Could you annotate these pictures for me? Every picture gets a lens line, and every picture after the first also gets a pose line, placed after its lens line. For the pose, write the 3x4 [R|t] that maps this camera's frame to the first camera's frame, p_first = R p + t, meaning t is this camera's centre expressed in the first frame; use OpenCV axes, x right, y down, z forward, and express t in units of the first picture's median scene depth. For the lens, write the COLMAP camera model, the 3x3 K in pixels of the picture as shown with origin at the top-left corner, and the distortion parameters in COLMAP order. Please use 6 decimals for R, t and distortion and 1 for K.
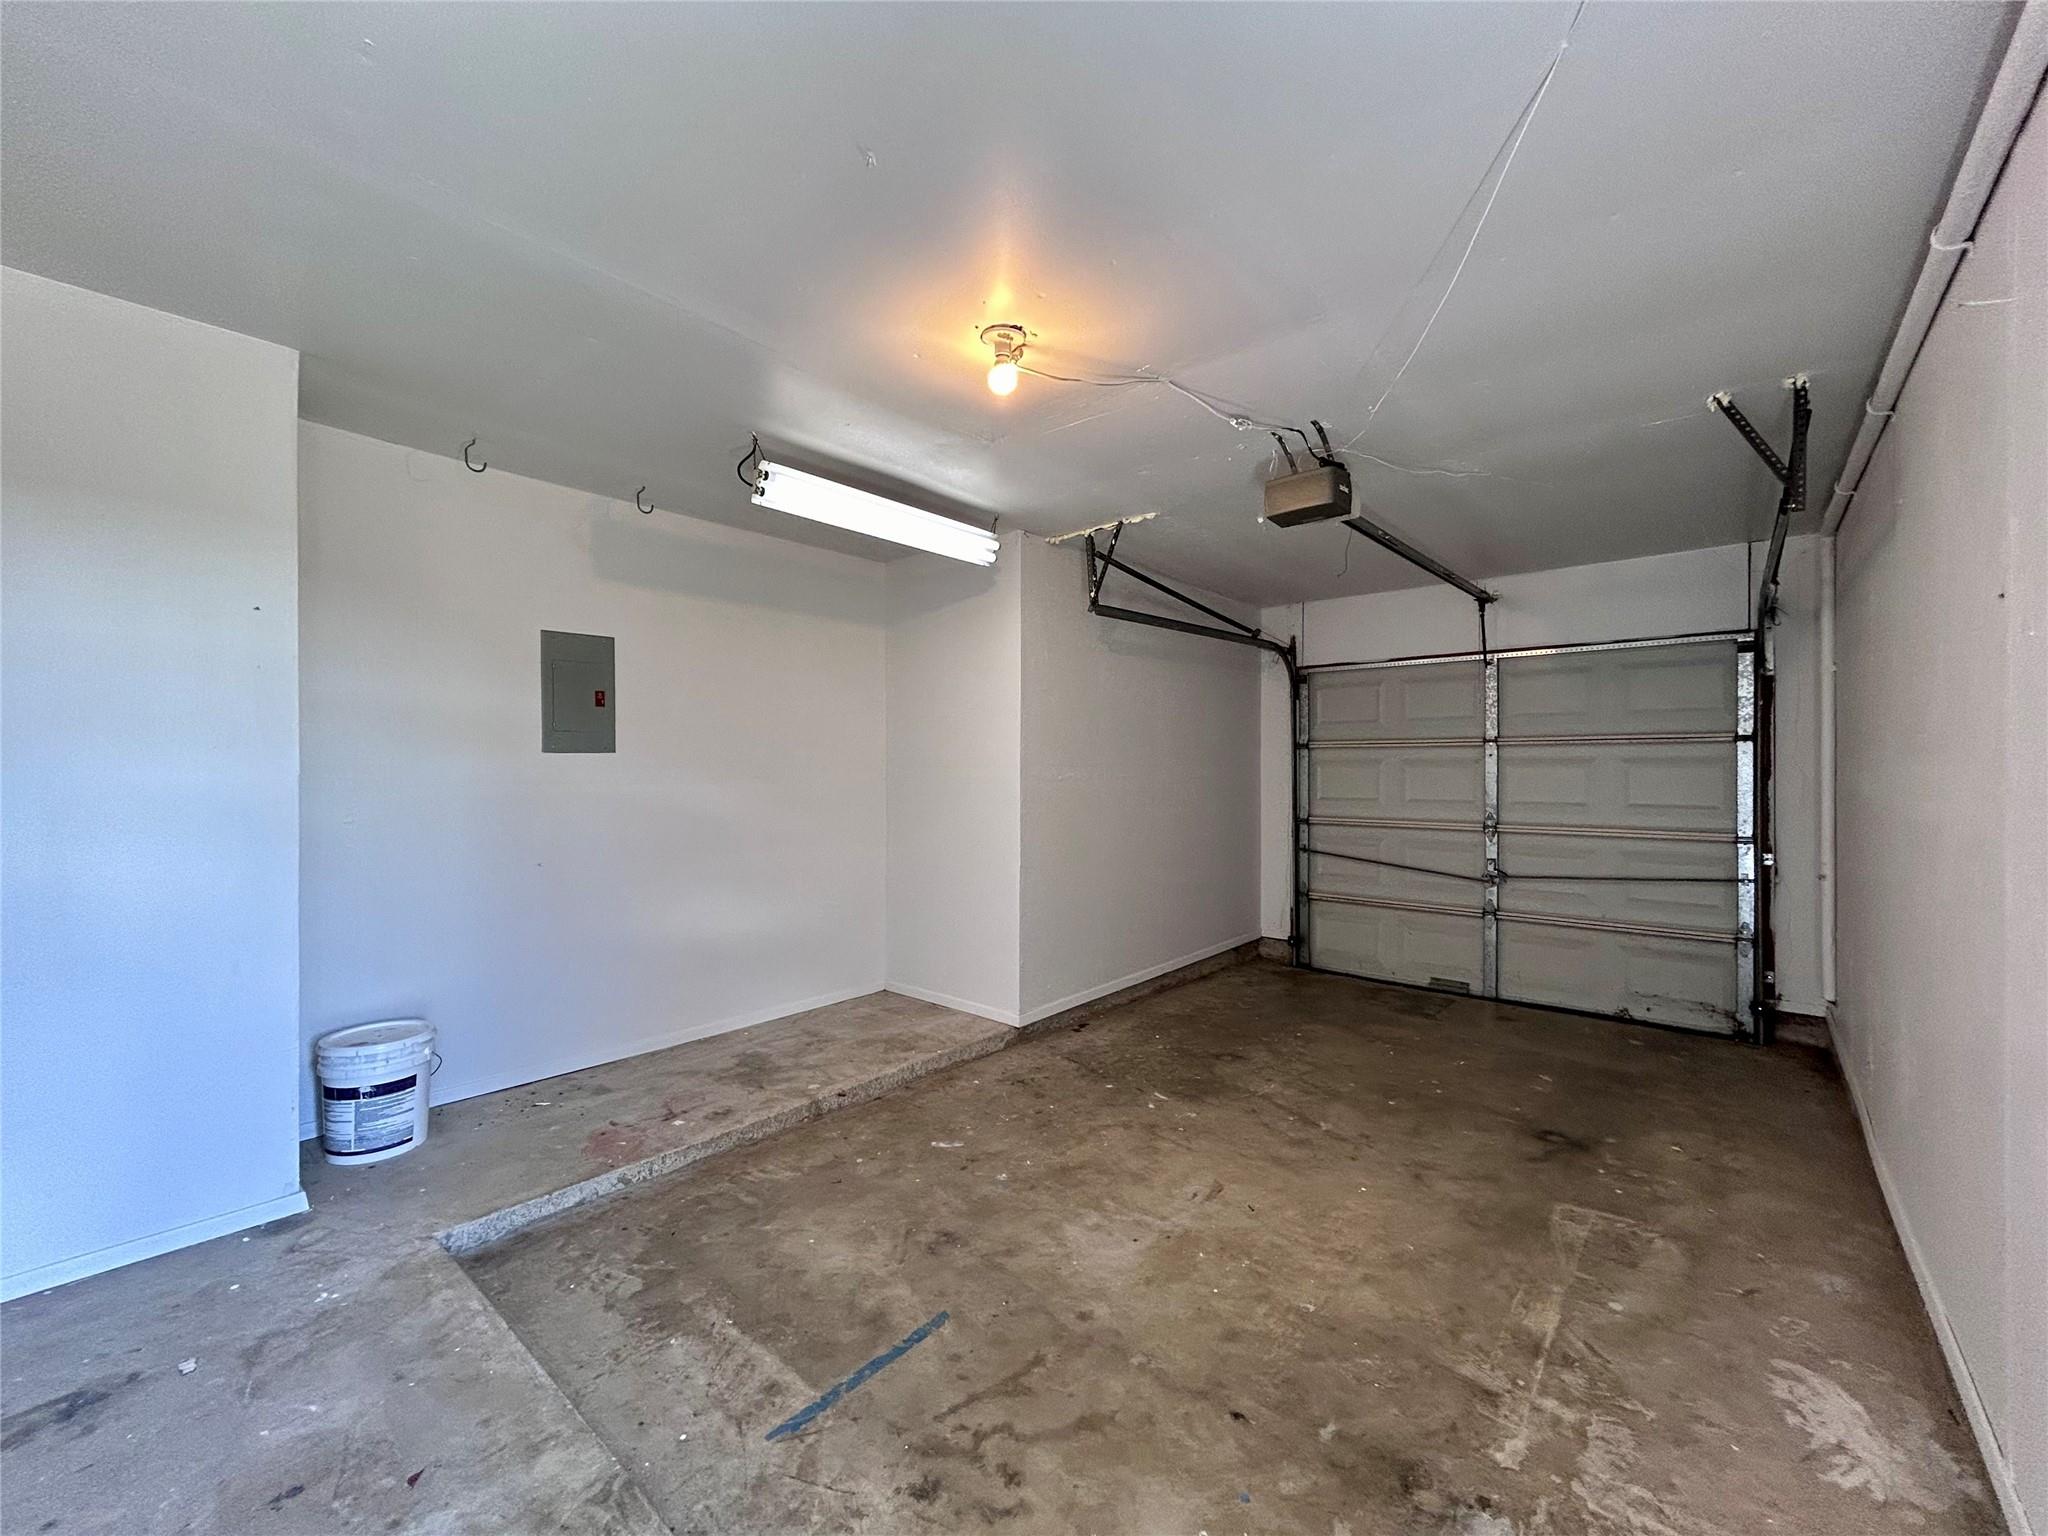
lens RADIAL K [[826.0, 0, 1026.9], [0, 826.0, 768.1], [0, 0, 1]] dist [-0.000714, -0.000176]
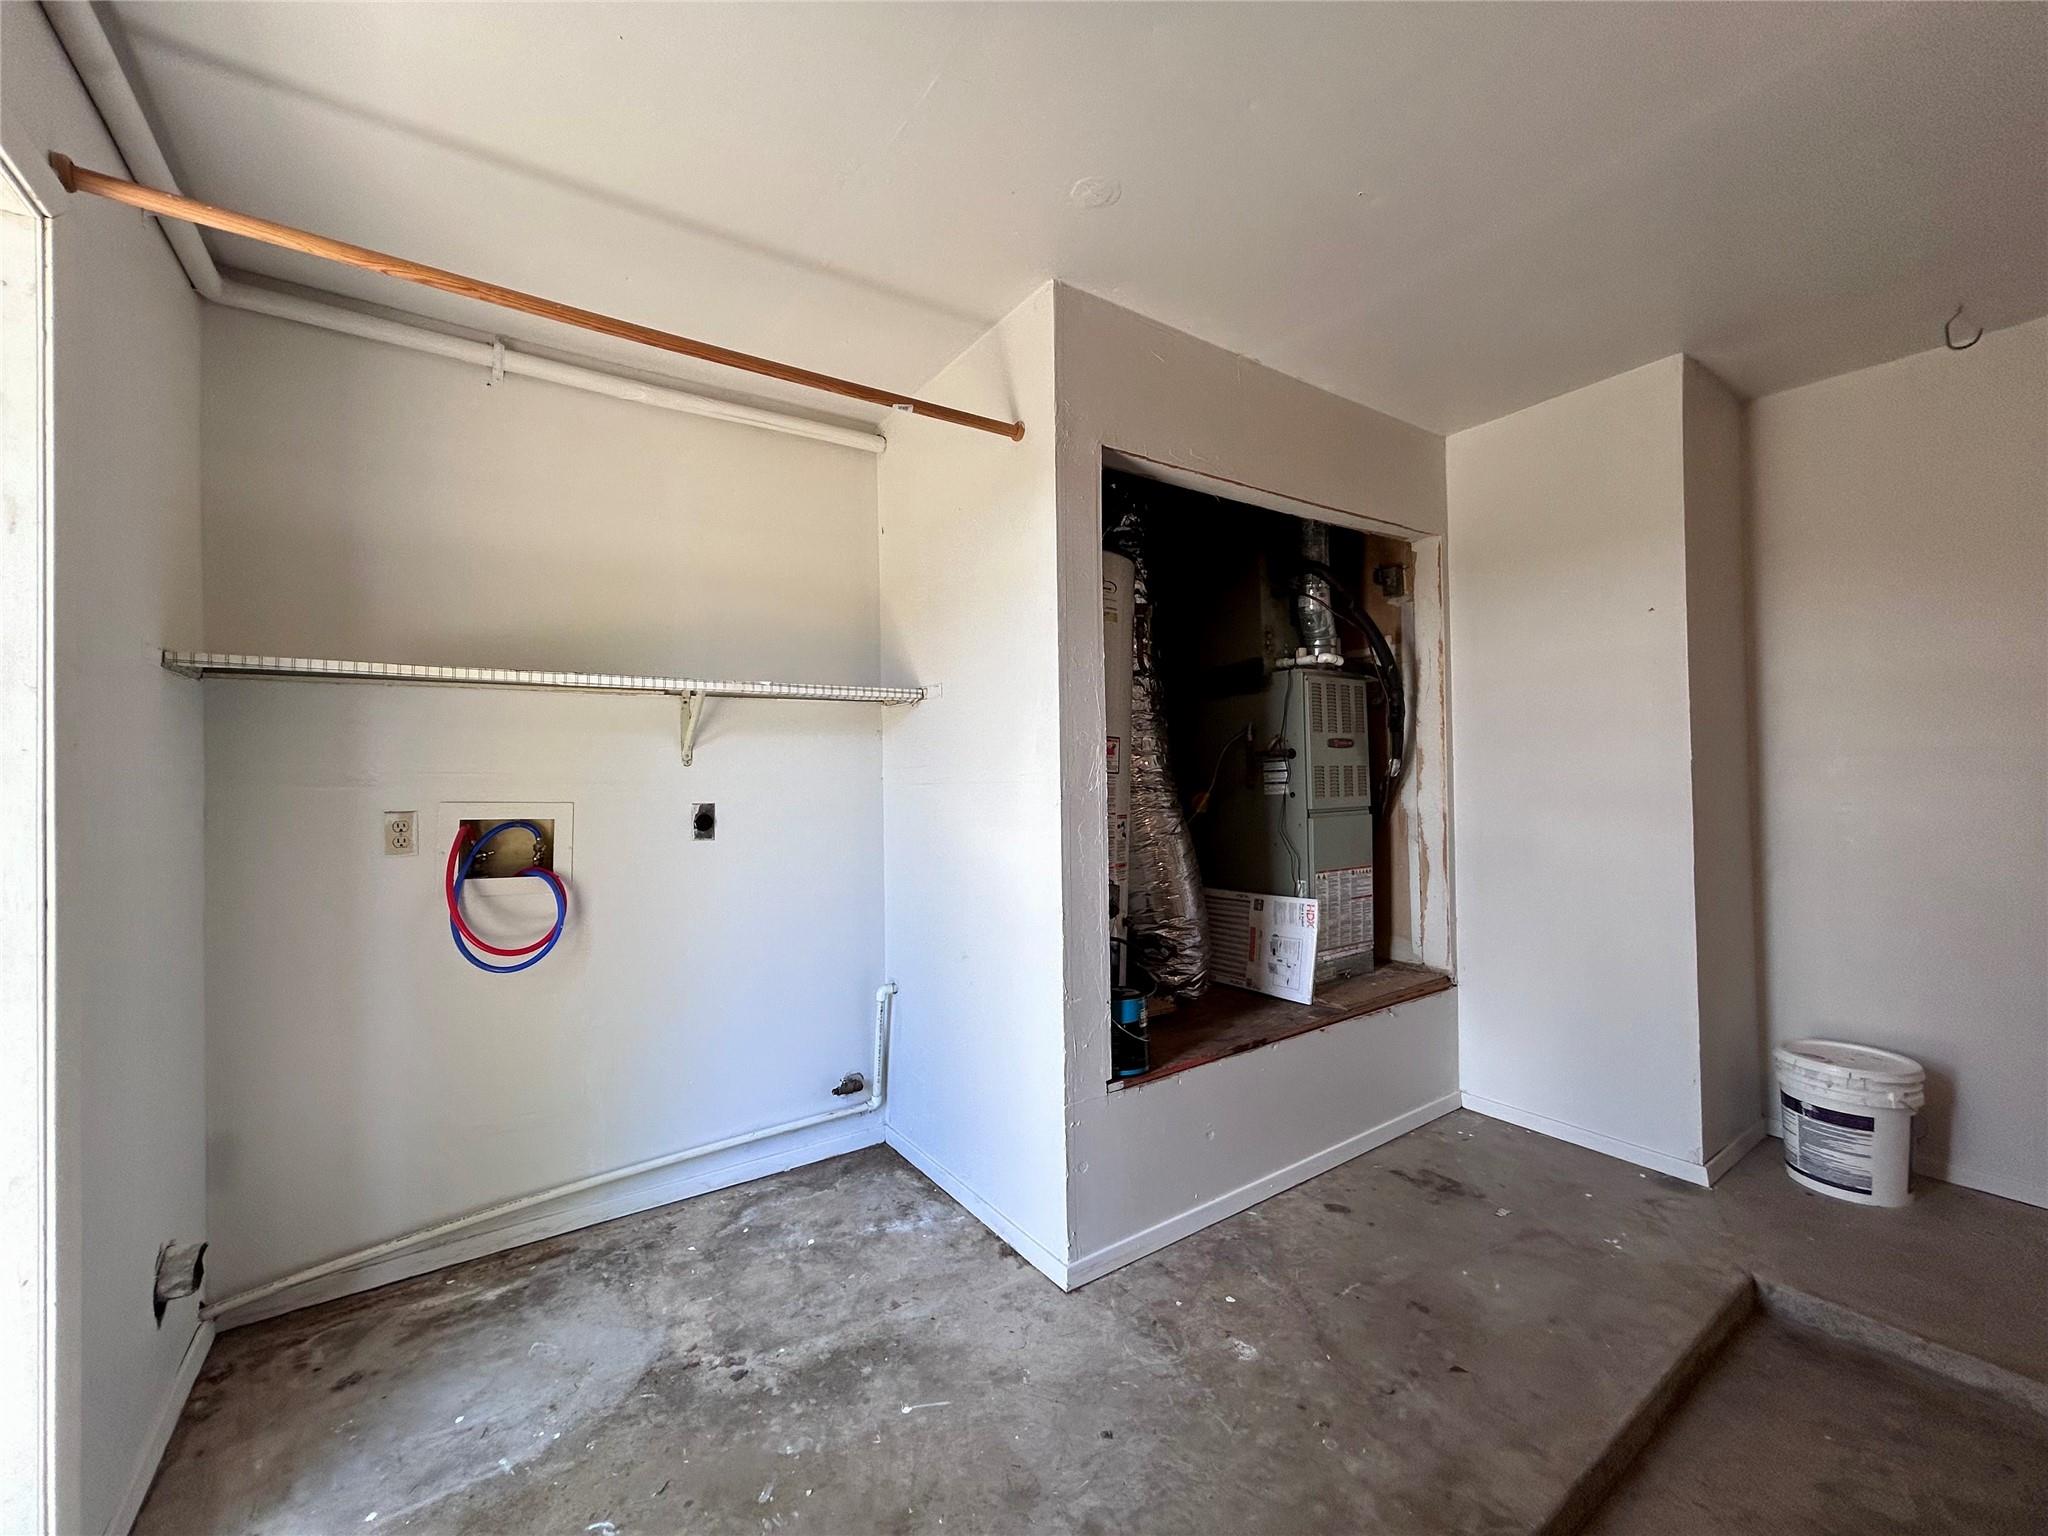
lens RADIAL K [[826.0, 0, 1026.9], [0, 826.0, 768.1], [0, 0, 1]] dist [-0.000714, -0.000176]
pose [[-0.256276, -0.009350, -0.966558, 0.331474], [0.011372, 0.999855, -0.012688, 0.023630], [0.966537, -0.014244, -0.256132, 0.463202]]
